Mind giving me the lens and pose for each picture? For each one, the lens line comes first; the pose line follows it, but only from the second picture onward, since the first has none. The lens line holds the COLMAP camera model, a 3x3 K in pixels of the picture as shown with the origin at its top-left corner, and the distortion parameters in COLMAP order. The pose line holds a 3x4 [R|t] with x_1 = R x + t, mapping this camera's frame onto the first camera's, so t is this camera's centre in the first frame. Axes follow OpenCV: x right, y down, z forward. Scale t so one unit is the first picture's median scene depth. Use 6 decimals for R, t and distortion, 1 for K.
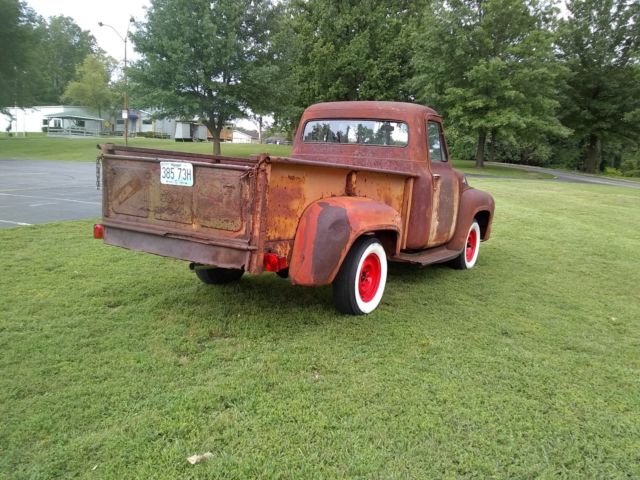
lens RADIAL K [[575.1, 0, 320.0], [0, 575.1, 240.0], [0, 0, 1]] dist [0.014537, -0.089651]
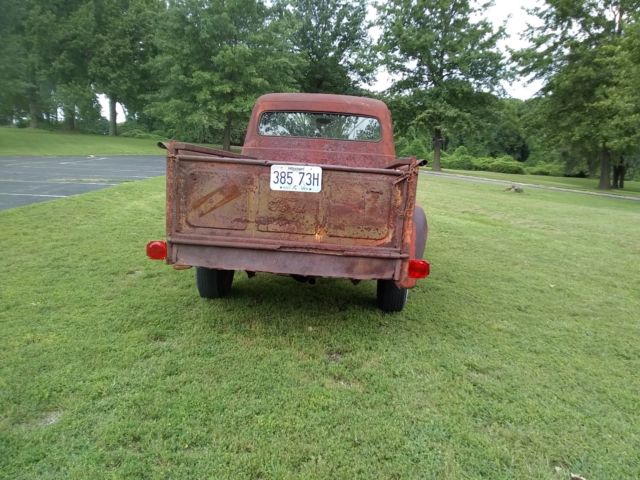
lens RADIAL K [[575.1, 0, 320.0], [0, 575.1, 240.0], [0, 0, 1]] dist [0.014537, -0.089651]
pose [[0.880657, -0.074169, 0.467913, -0.417786], [0.059821, 0.997173, 0.045474, -0.039100], [-0.469963, -0.012057, 0.882604, 0.136887]]
